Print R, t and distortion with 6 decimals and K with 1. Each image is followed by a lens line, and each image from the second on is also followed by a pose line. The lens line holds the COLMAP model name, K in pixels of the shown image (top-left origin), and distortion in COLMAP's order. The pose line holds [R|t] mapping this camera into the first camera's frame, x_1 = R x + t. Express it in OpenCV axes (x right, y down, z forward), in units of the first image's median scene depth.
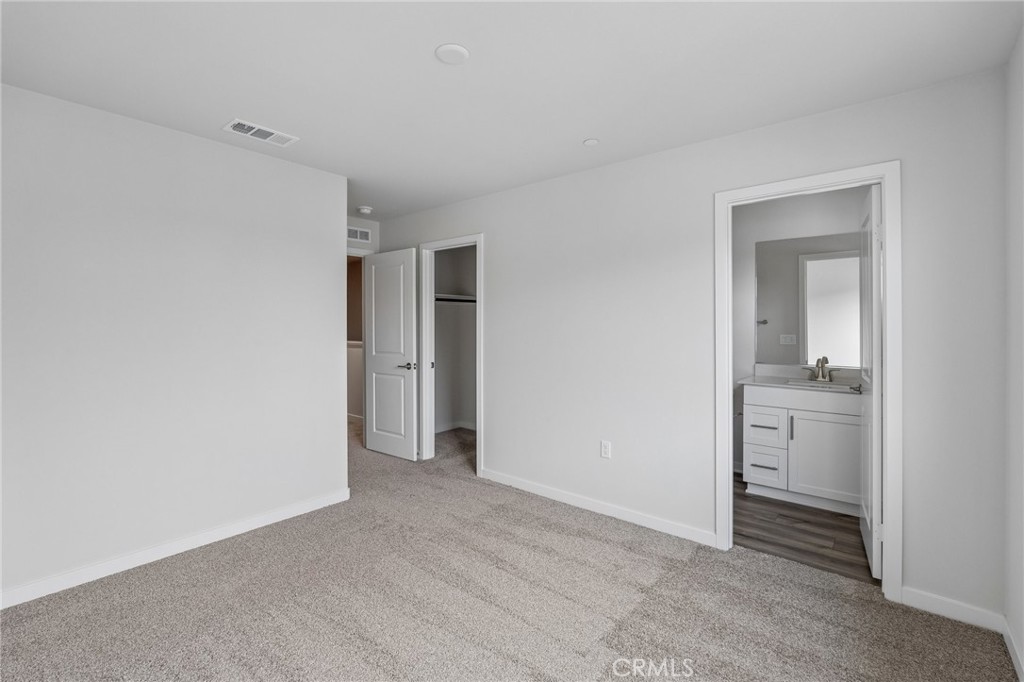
lens RADIAL K [[458.7, 0, 513.7], [0, 458.7, 333.3], [0, 0, 1]] dist [-0.002868, -0.000347]
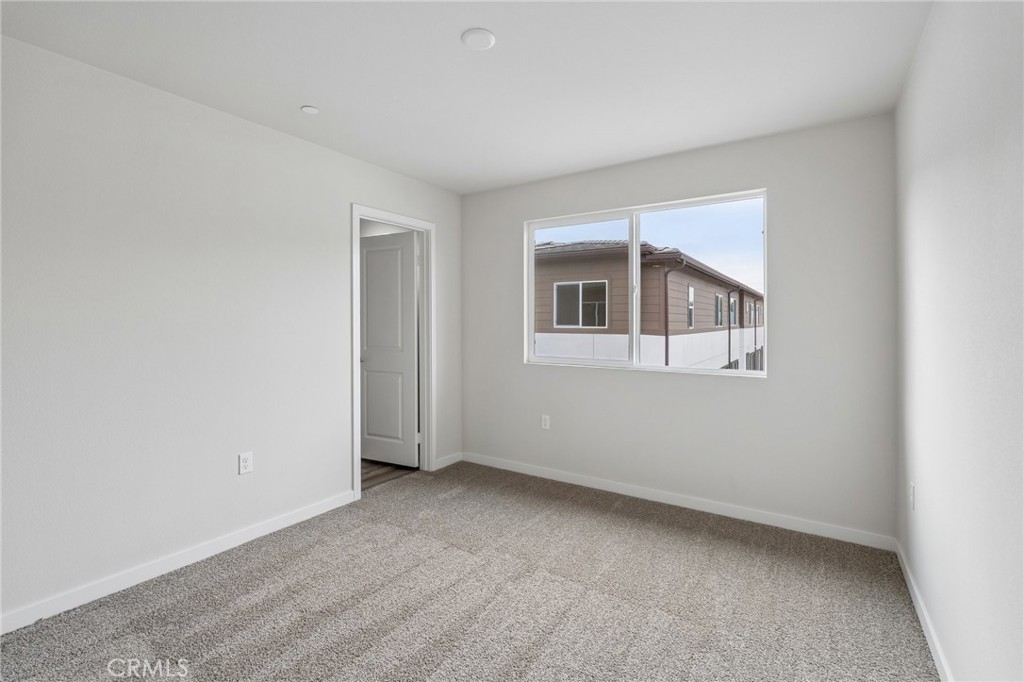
lens RADIAL K [[462.5, 0, 509.4], [0, 462.5, 321.9], [0, 0, 1]] dist [-0.001180, -0.000107]
pose [[-0.111698, 0.002131, 0.993740, -0.821658], [0.020035, 0.999799, 0.000108, 0.012900], [-0.993540, 0.019922, -0.111718, 0.751513]]
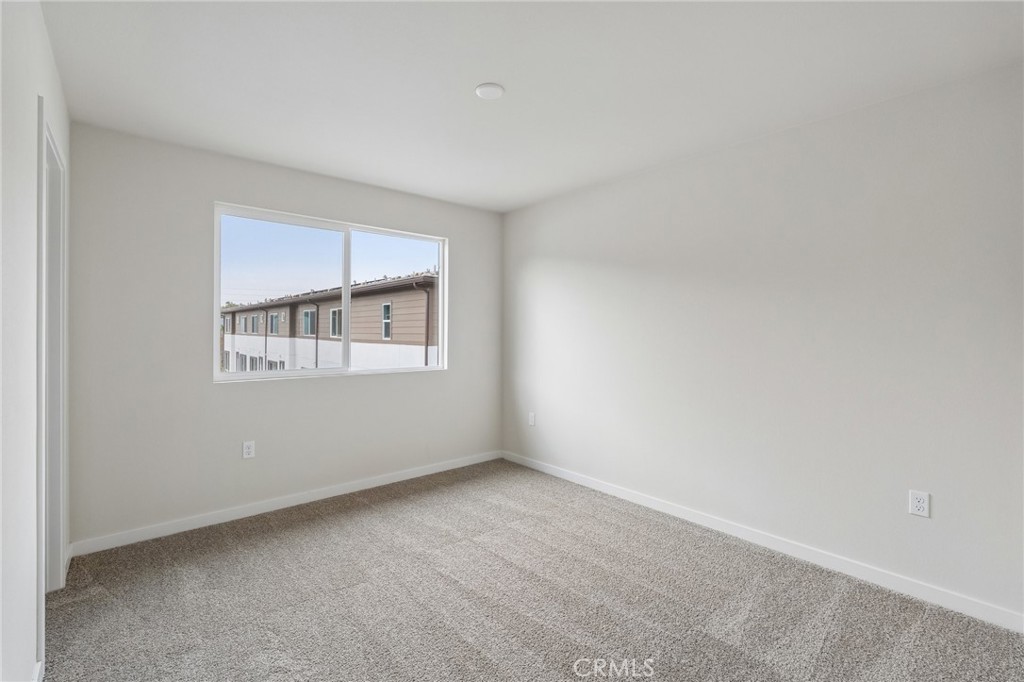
lens RADIAL K [[458.7, 0, 513.7], [0, 458.7, 333.3], [0, 0, 1]] dist [-0.002868, -0.000347]
pose [[-0.987748, -0.005794, 0.155952, -0.277637], [-0.001760, 0.999661, 0.025995, -0.008429], [-0.156050, 0.025402, -0.987422, 1.538541]]
